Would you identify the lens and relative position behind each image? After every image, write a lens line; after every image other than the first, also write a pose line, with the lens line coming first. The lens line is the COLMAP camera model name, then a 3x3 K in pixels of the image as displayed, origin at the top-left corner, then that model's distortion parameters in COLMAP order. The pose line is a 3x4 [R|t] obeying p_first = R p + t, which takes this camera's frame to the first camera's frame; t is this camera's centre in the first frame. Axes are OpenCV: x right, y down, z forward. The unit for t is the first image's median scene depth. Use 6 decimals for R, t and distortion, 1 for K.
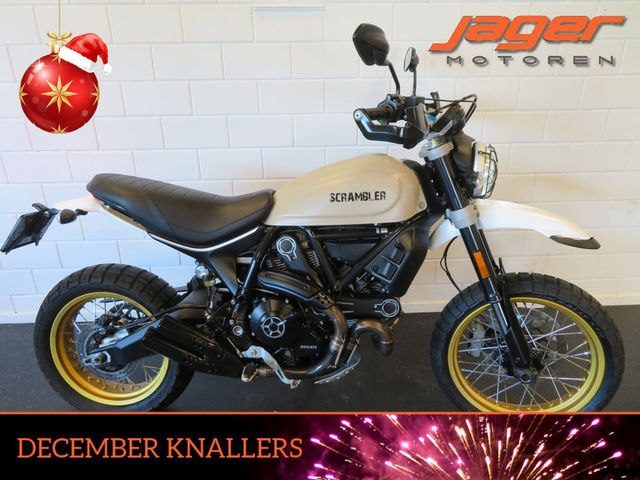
lens RADIAL K [[458.2, 0, 314.9], [0, 458.2, 236.1], [0, 0, 1]] dist [-0.001256, -0.009151]
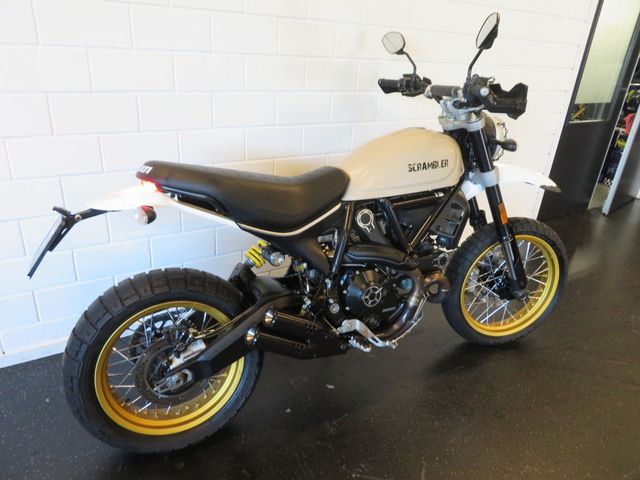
lens RADIAL K [[458.2, 0, 318.0], [0, 458.2, 237.0], [0, 0, 1]] dist [-0.001256, -0.009151]
pose [[0.862543, -0.142262, 0.485572, -0.666317], [0.123478, 0.989829, 0.070657, -0.024057], [-0.490685, -0.000987, 0.871336, 0.143759]]
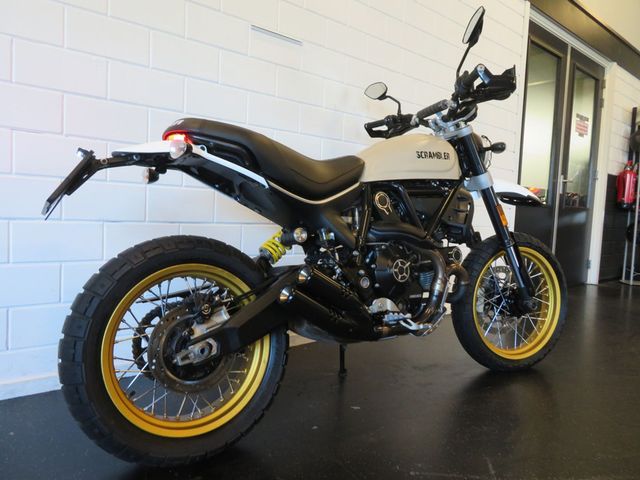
lens RADIAL K [[458.2, 0, 319.1], [0, 458.2, 233.1], [0, 0, 1]] dist [-0.001256, -0.009151]
pose [[0.792039, 0.007129, 0.610429, -0.820054], [0.188934, 0.947975, -0.256216, 0.334401], [-0.580498, 0.318264, 0.749487, 0.317302]]
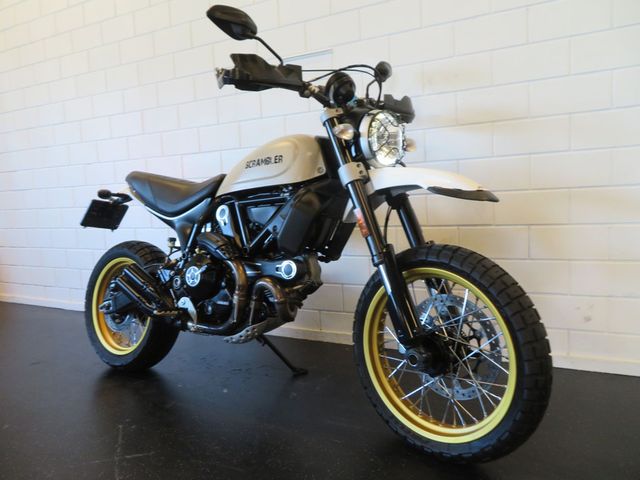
lens RADIAL K [[458.2, 0, 314.6], [0, 458.2, 235.6], [0, 0, 1]] dist [-0.001256, -0.009151]
pose [[0.873902, 0.008786, -0.486022, 0.711331], [-0.145963, 0.958441, -0.245125, 0.327248], [0.463670, 0.285156, 0.838866, 0.145656]]
